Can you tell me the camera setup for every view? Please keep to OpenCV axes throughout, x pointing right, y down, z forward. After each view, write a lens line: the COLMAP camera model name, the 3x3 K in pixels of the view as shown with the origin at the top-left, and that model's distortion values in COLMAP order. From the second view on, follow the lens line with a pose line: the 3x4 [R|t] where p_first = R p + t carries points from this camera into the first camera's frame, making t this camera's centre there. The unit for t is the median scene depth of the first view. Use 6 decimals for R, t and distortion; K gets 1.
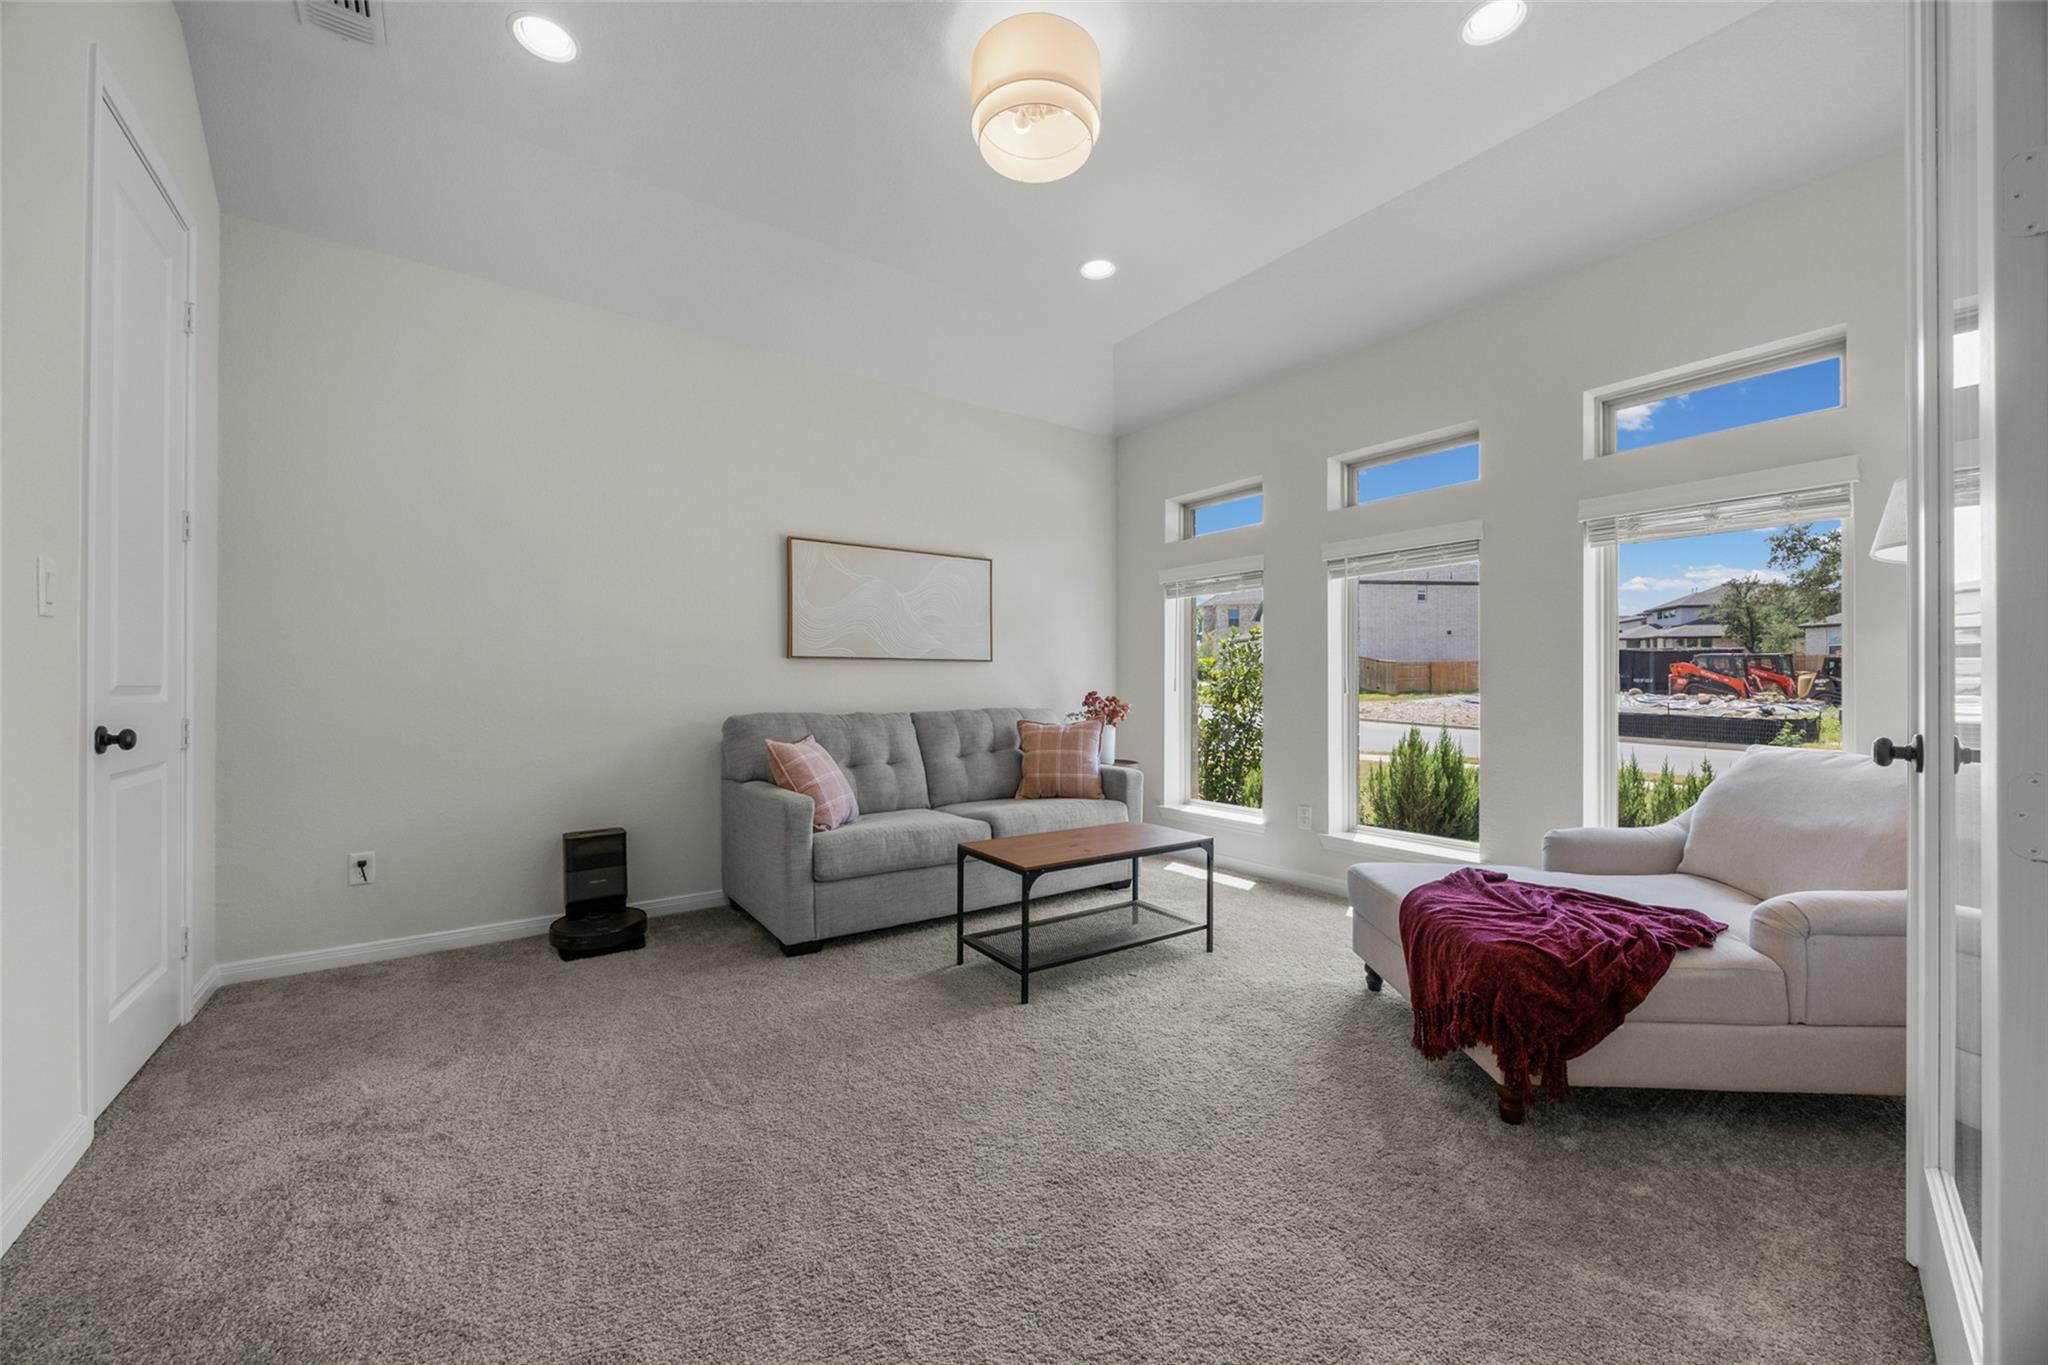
lens RADIAL K [[779.2, 0, 1028.3], [0, 779.2, 688.0], [0, 0, 1]] dist [0.001271, 0.000095]
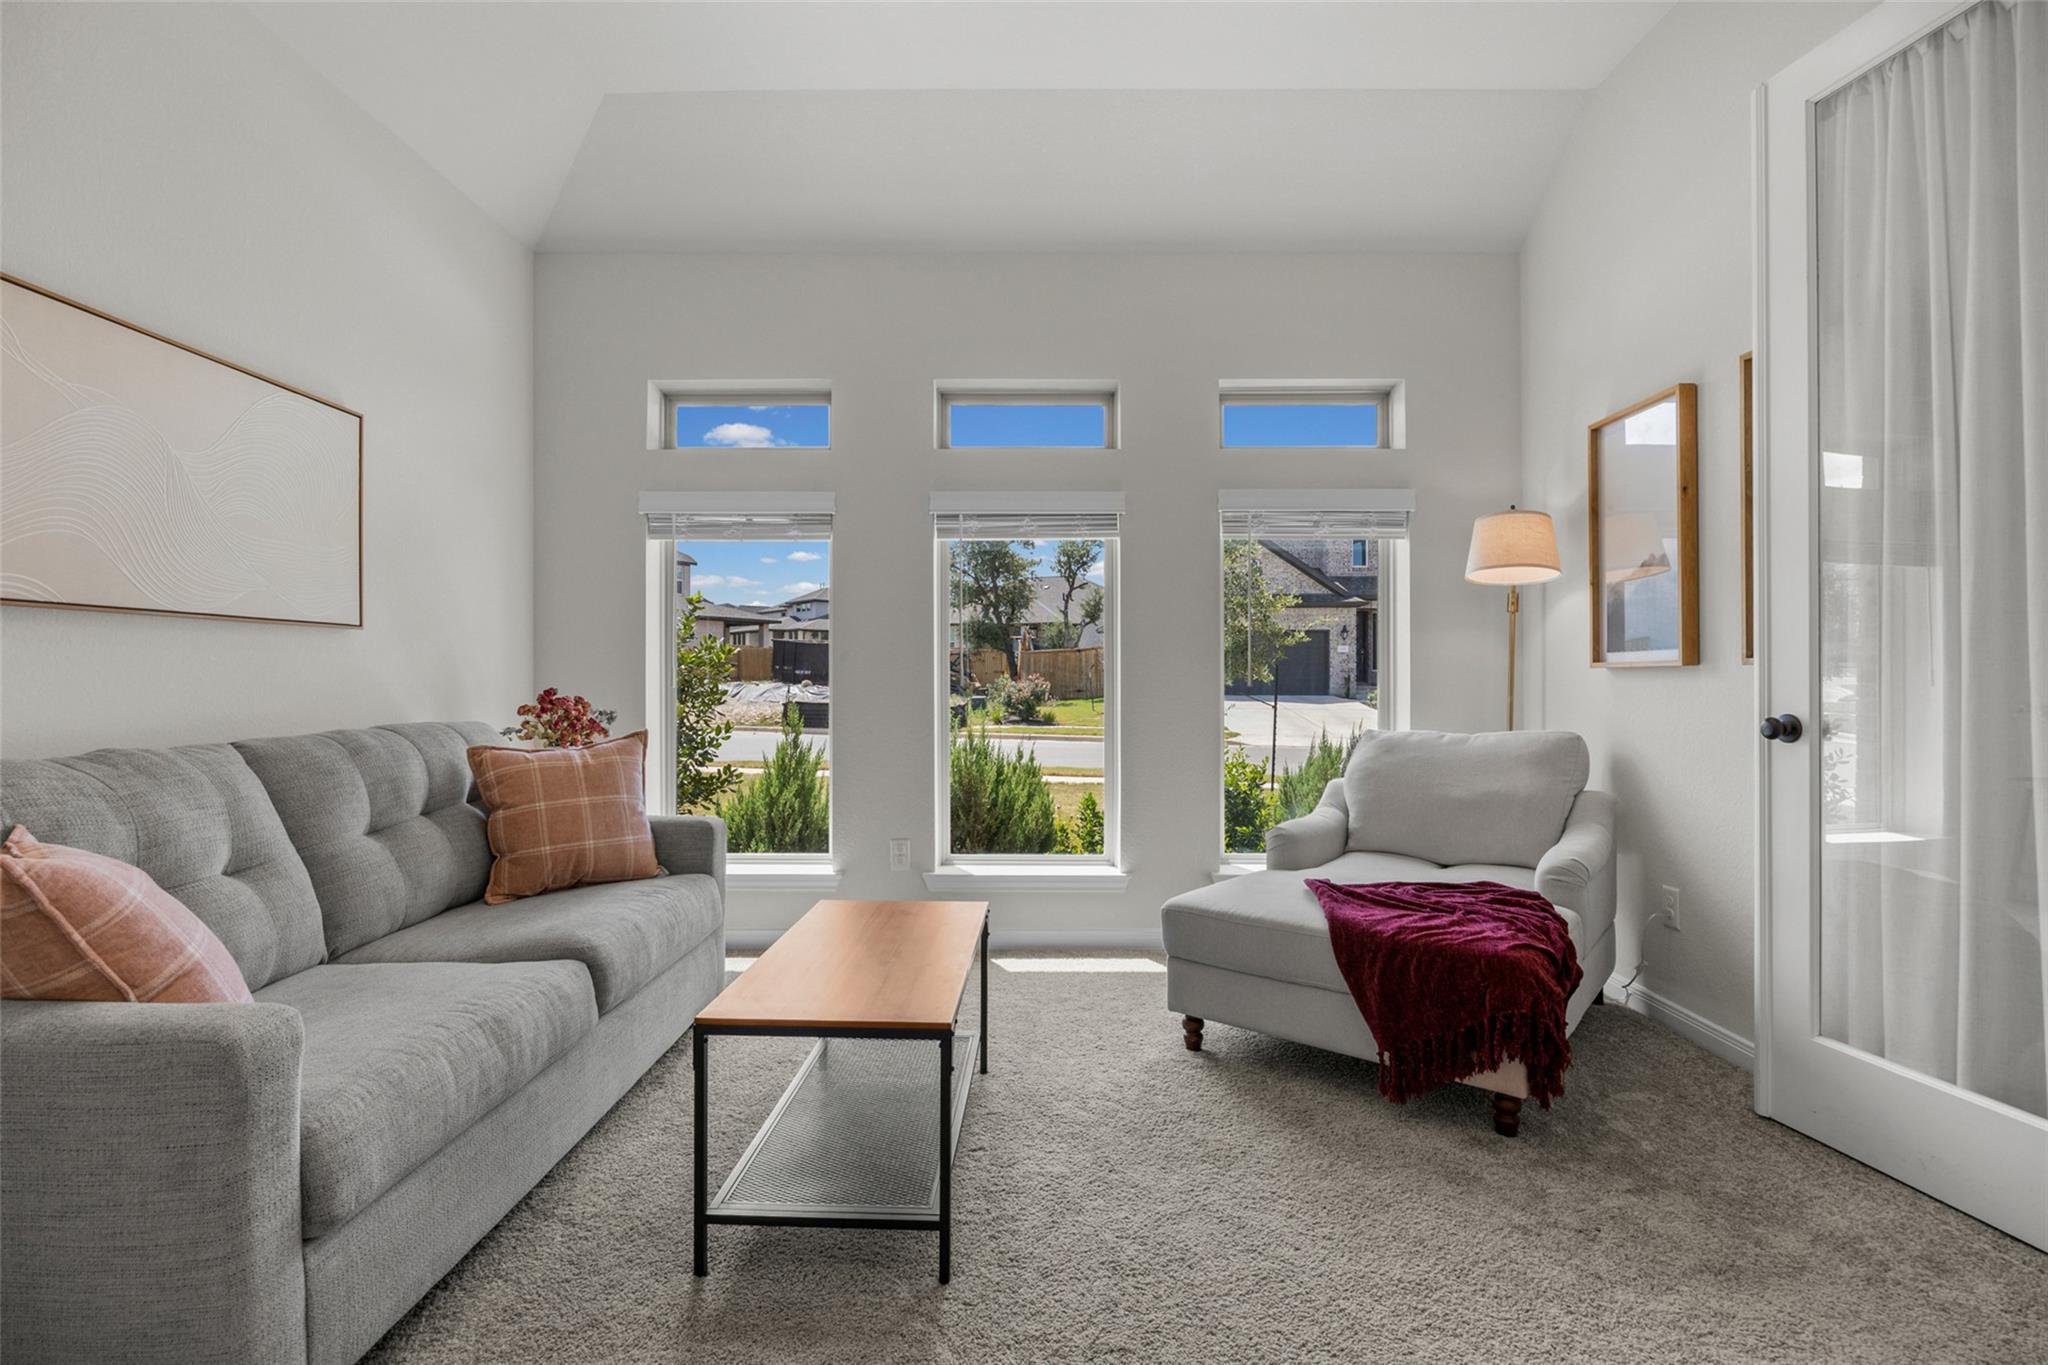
lens RADIAL K [[957.8, 0, 1024.0], [0, 957.8, 682.5], [0, 0, 1]] dist [-0.008369, -0.000313]
pose [[0.595497, -0.004824, 0.803343, -0.310264], [0.002780, 0.999988, 0.003944, -0.001593], [-0.803353, -0.000115, 0.595504, 0.361961]]
